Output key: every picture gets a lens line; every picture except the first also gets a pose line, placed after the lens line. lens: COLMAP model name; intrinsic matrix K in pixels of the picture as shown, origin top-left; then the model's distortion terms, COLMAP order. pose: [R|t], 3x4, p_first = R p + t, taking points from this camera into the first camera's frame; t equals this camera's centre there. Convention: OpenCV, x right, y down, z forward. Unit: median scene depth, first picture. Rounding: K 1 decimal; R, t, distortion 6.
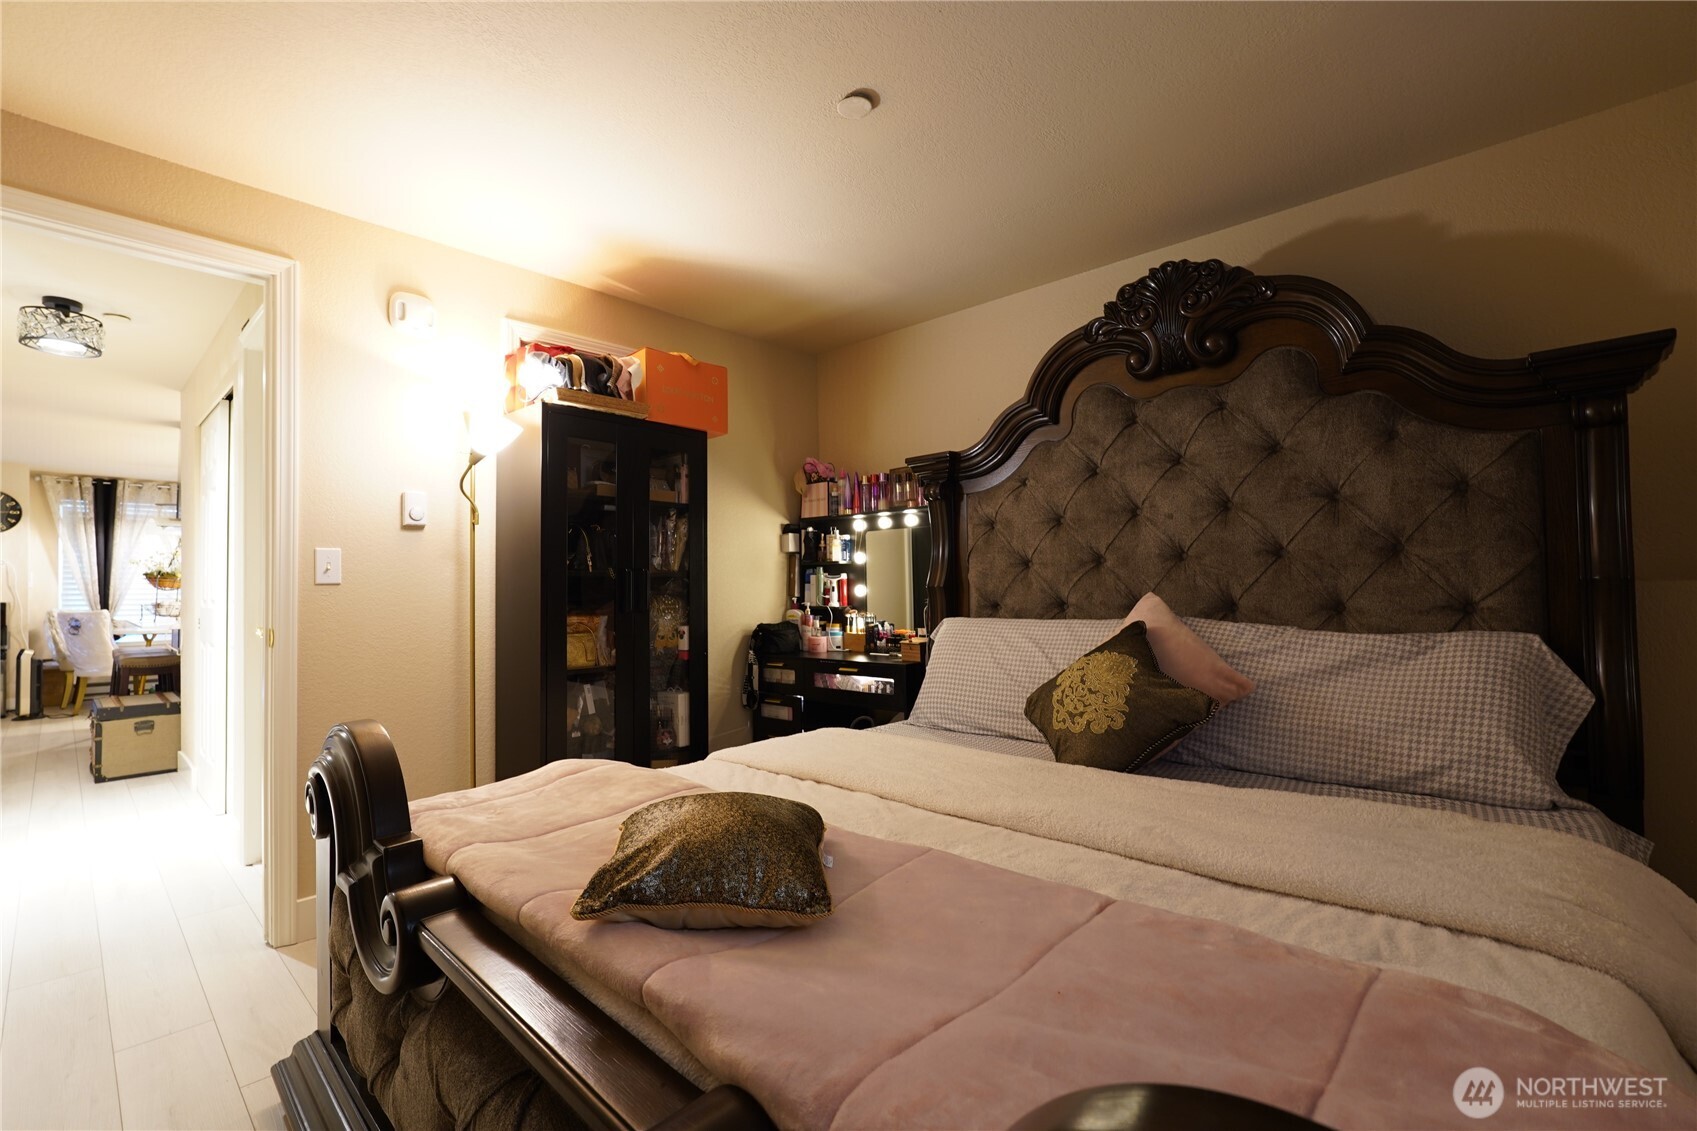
lens RADIAL K [[729.9, 0, 848.5], [0, 729.9, 565.5], [0, 0, 1]] dist [-0.000314, 0.000256]
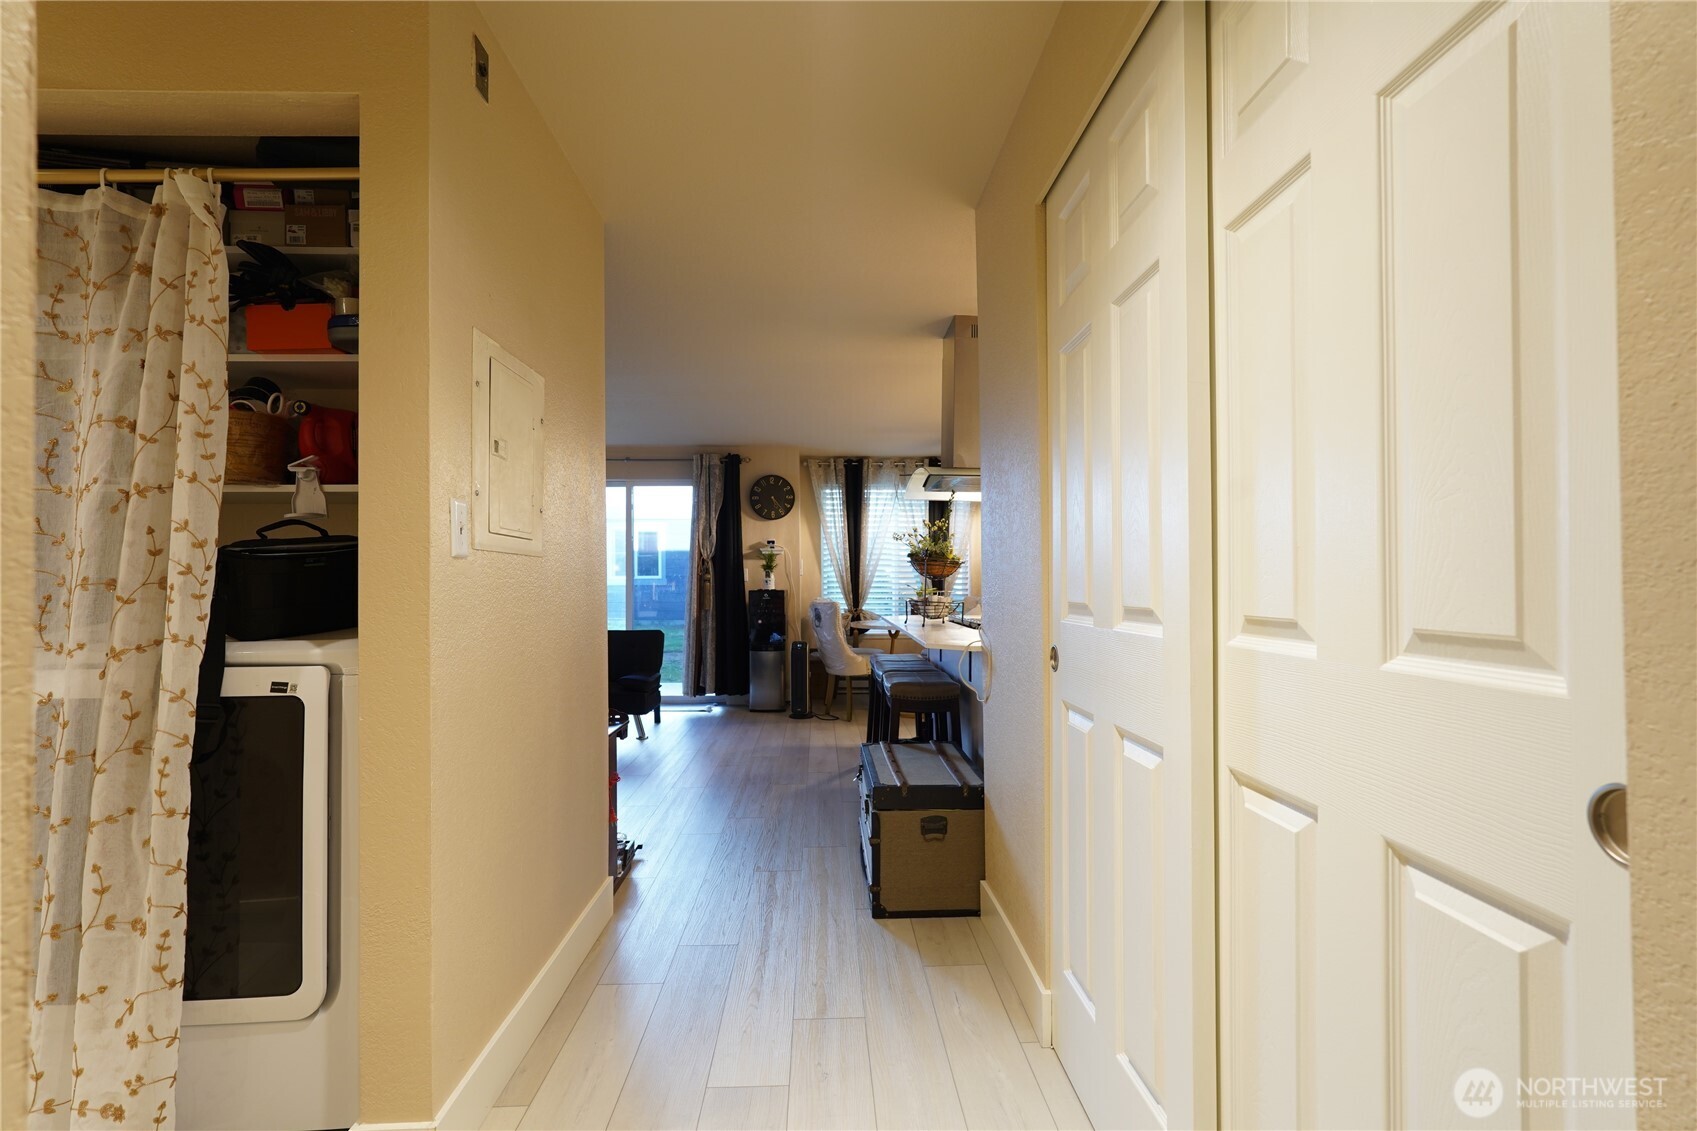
lens RADIAL K [[729.9, 0, 848.5], [0, 729.9, 565.5], [0, 0, 1]] dist [-0.000314, 0.000256]
pose [[0.707517, -0.004419, -0.706683, -0.411959], [0.010036, 0.999942, 0.003794, 0.016145], [0.706625, -0.009776, 0.707520, 0.377773]]
